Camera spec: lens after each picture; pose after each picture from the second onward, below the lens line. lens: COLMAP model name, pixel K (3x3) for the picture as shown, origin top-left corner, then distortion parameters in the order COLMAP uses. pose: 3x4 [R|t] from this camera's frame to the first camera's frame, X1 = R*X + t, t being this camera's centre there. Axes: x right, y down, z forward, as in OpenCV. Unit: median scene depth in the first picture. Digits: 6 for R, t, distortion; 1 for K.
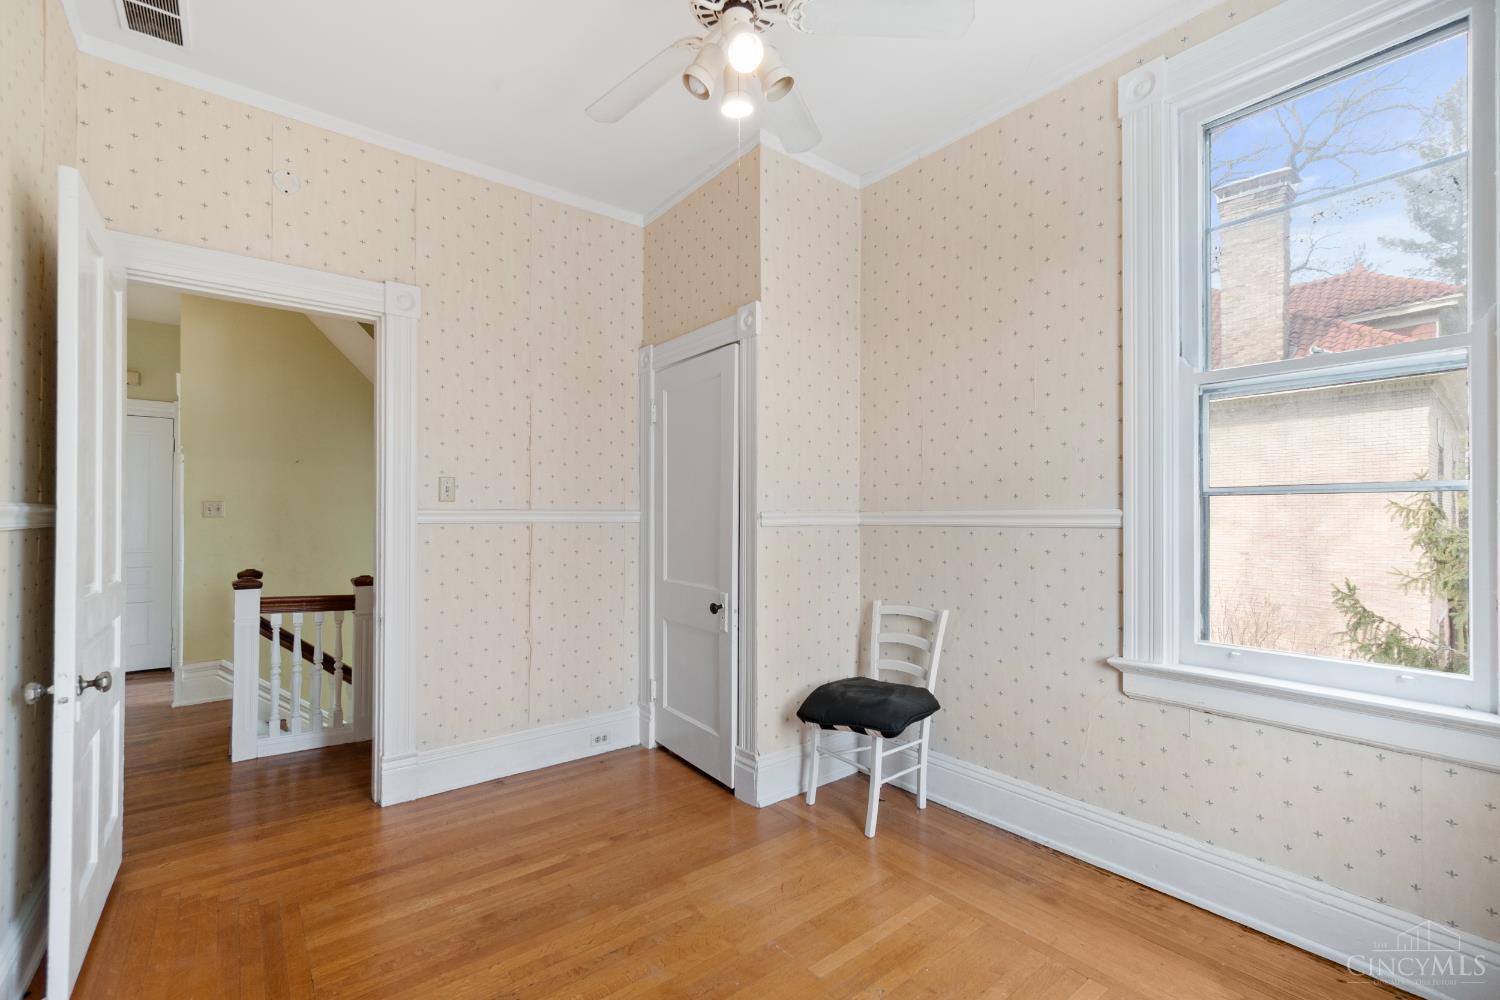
lens RADIAL K [[646.5, 0, 741.5], [0, 646.5, 510.5], [0, 0, 1]] dist [0.000326, 0.001114]
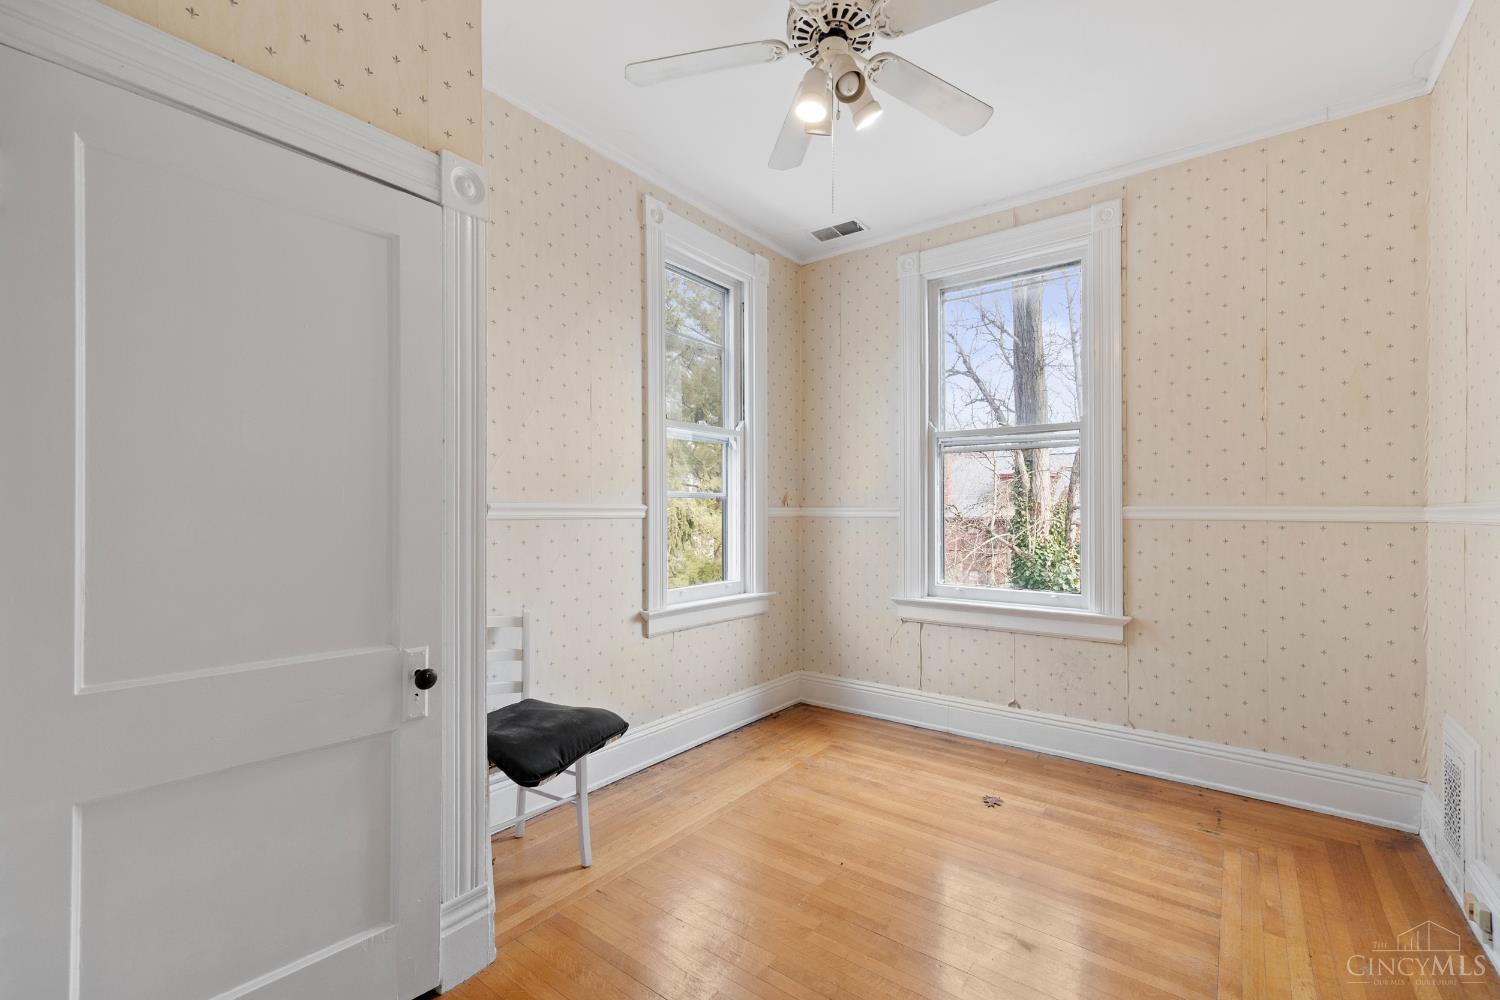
lens RADIAL K [[646.5, 0, 751.7], [0, 646.5, 504.6], [0, 0, 1]] dist [0.000326, 0.001114]
pose [[-0.256220, 0.006191, 0.966599, -0.755338], [-0.016863, 0.999799, -0.010873, 0.008403], [-0.966471, -0.019086, -0.256064, 1.048434]]
